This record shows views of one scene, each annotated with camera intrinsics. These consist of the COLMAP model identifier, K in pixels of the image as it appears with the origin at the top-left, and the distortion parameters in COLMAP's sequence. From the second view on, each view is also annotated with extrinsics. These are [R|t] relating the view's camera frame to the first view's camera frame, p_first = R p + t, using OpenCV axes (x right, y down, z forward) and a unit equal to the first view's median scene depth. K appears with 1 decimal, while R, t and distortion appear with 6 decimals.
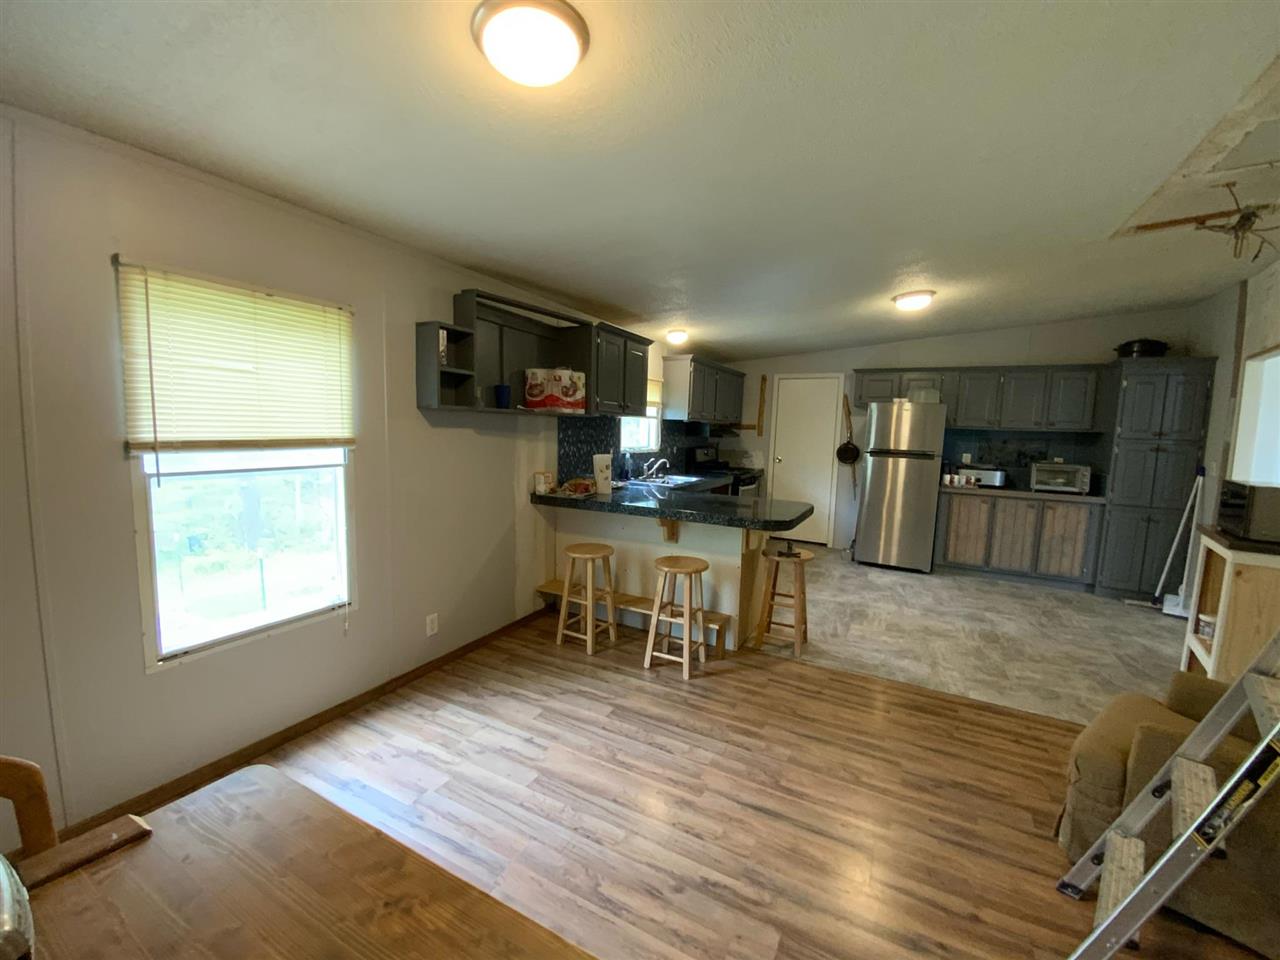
lens RADIAL K [[523.7, 0, 640.0], [0, 523.7, 480.0], [0, 0, 1]] dist [0.029738, -0.022731]
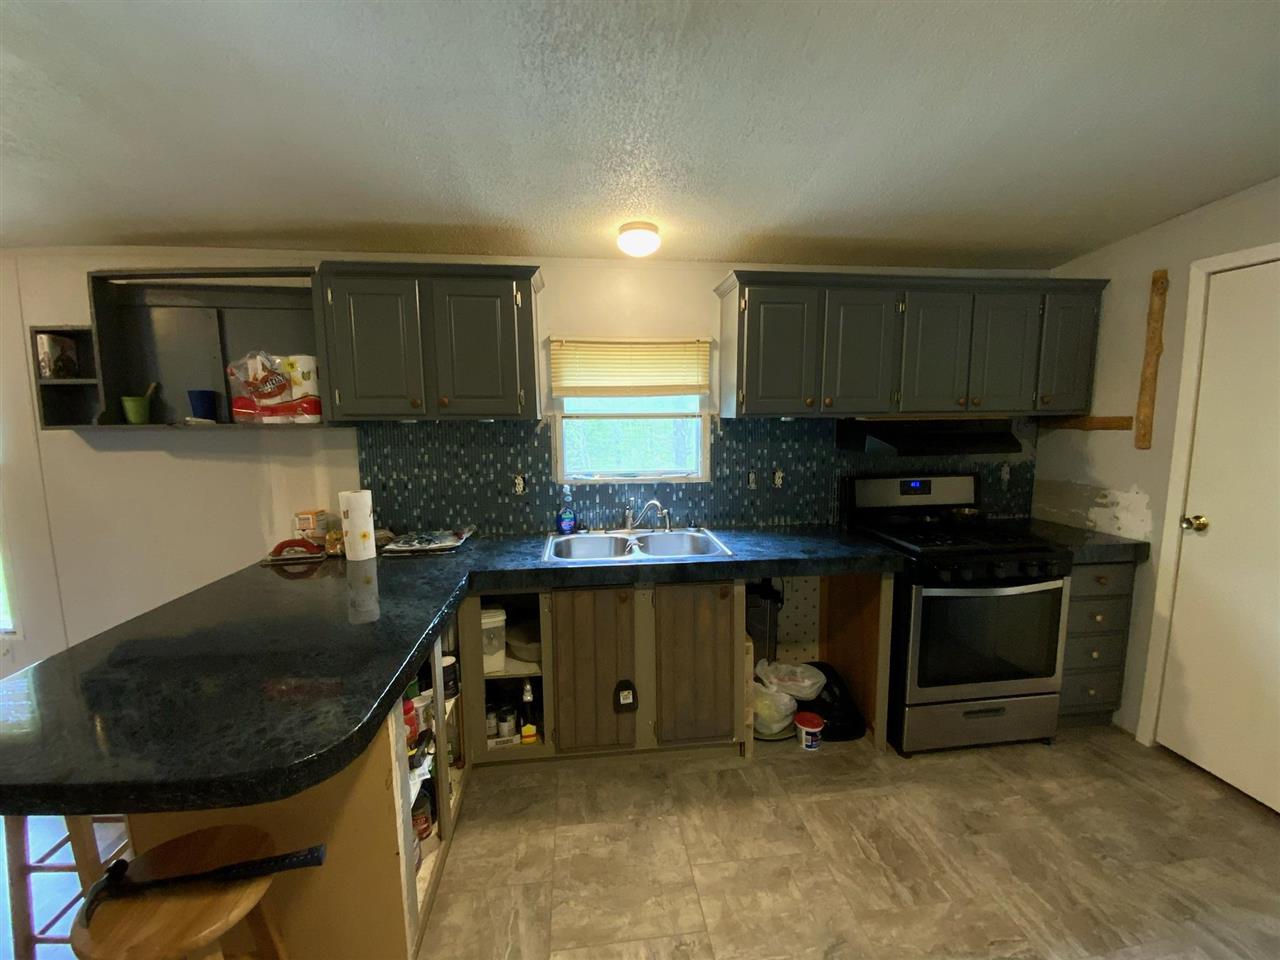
lens RADIAL K [[523.7, 0, 640.0], [0, 523.7, 480.0], [0, 0, 1]] dist [0.029738, -0.022731]
pose [[0.565650, 0.057886, -0.822611, 0.924941], [-0.057871, 0.997860, 0.030424, -0.151056], [0.822612, 0.030396, 0.567790, 1.457494]]
